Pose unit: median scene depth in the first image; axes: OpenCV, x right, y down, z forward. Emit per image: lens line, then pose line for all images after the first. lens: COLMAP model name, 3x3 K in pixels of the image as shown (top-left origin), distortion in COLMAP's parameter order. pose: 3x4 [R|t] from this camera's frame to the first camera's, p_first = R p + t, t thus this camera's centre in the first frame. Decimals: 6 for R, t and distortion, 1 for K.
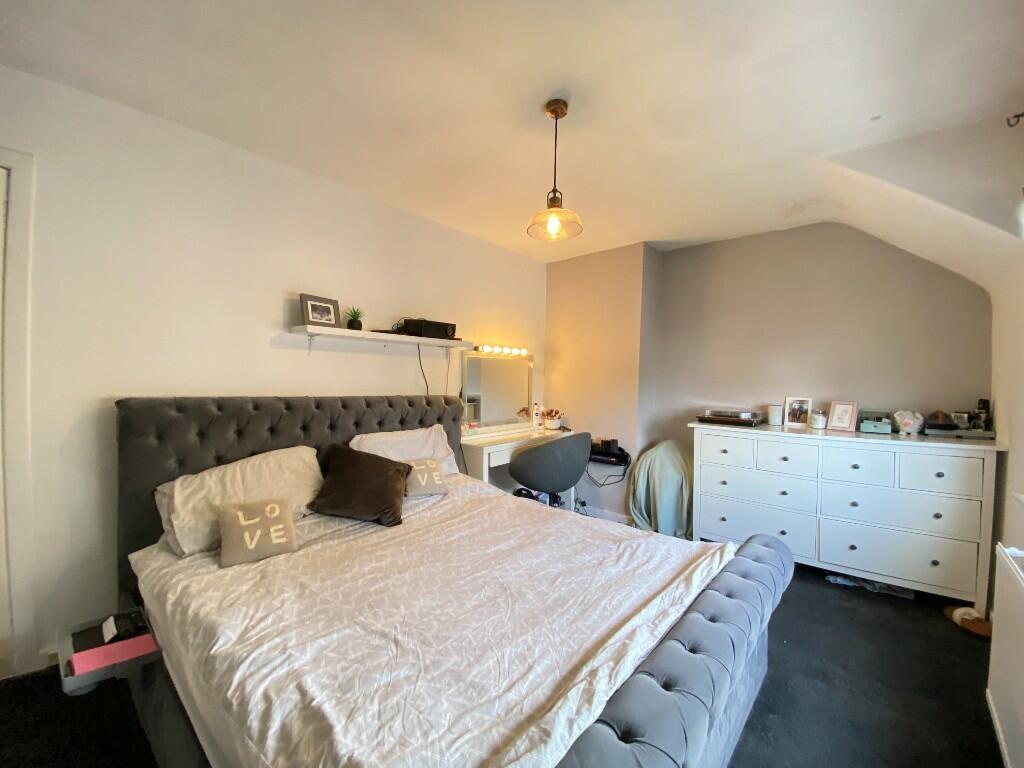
lens RADIAL K [[413.7, 0, 512.0], [0, 413.7, 384.0], [0, 0, 1]] dist [-0.000127, -0.000089]
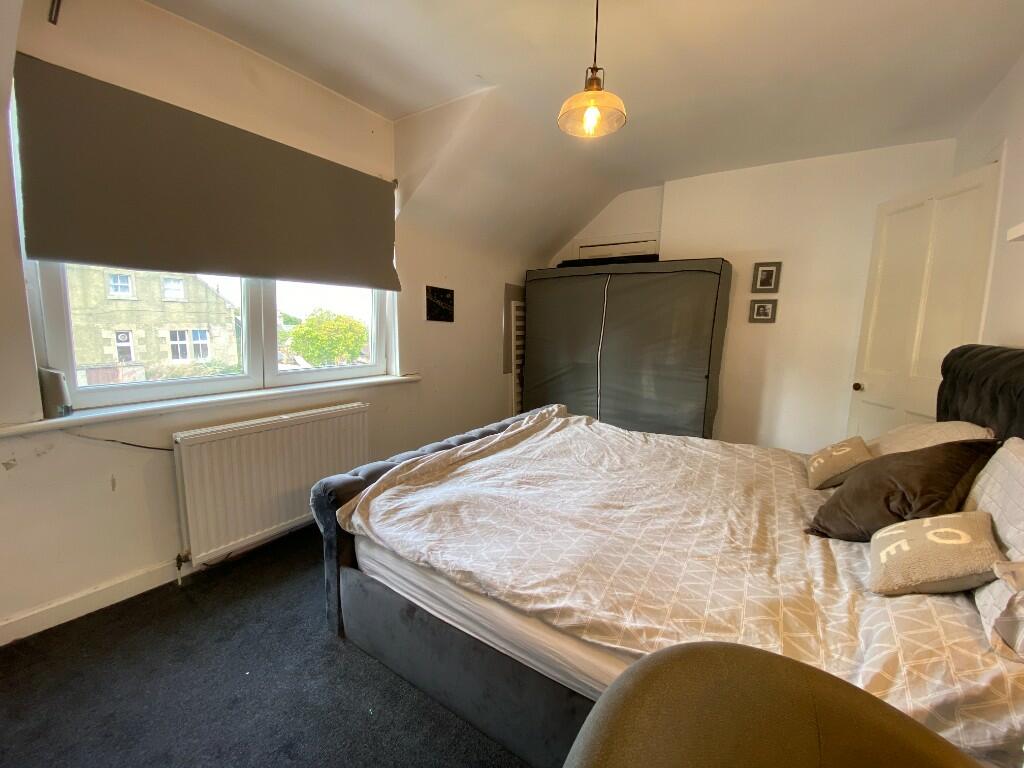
lens RADIAL K [[413.7, 0, 512.0], [0, 413.7, 384.0], [0, 0, 1]] dist [-0.000127, -0.000089]
pose [[-0.996275, -0.019956, -0.083898, 0.221928], [-0.031785, 0.989340, 0.142110, 0.016079], [0.080167, 0.144247, -0.986289, 1.341768]]
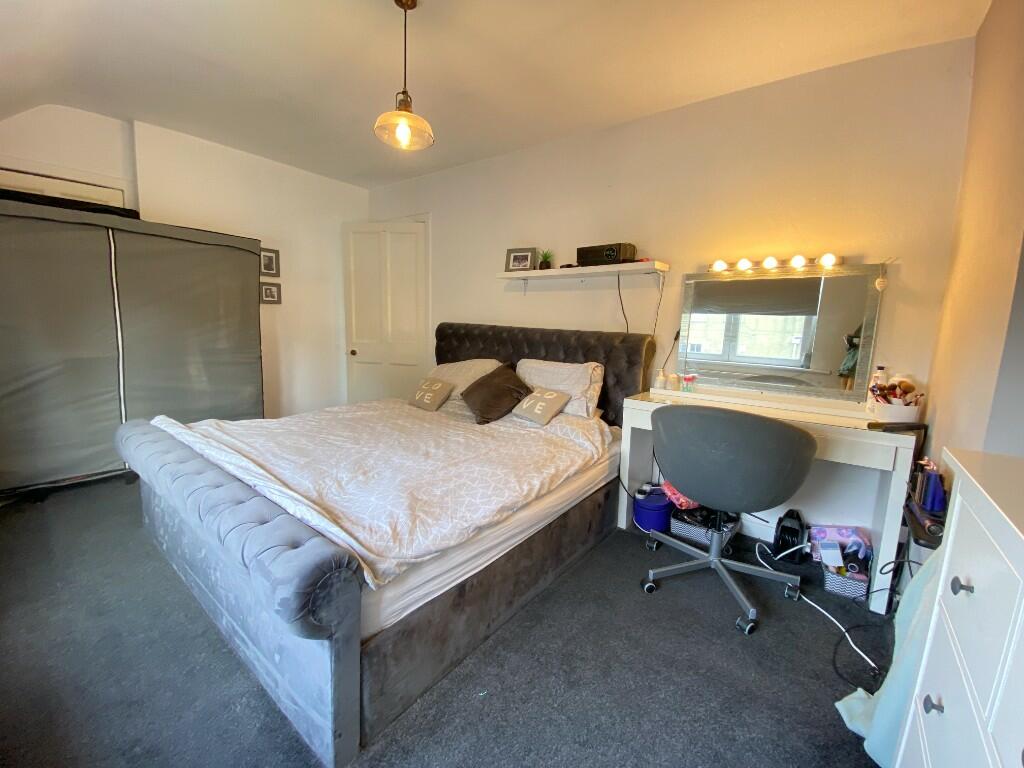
lens RADIAL K [[418.8, 0, 512.0], [0, 418.8, 384.0], [0, 0, 1]] dist [-0.000991, -0.000222]
pose [[0.027384, 0.134154, -0.990582, 0.824448], [-0.040471, 0.990290, 0.132996, 0.032959], [0.998805, 0.036448, 0.032547, 0.886331]]
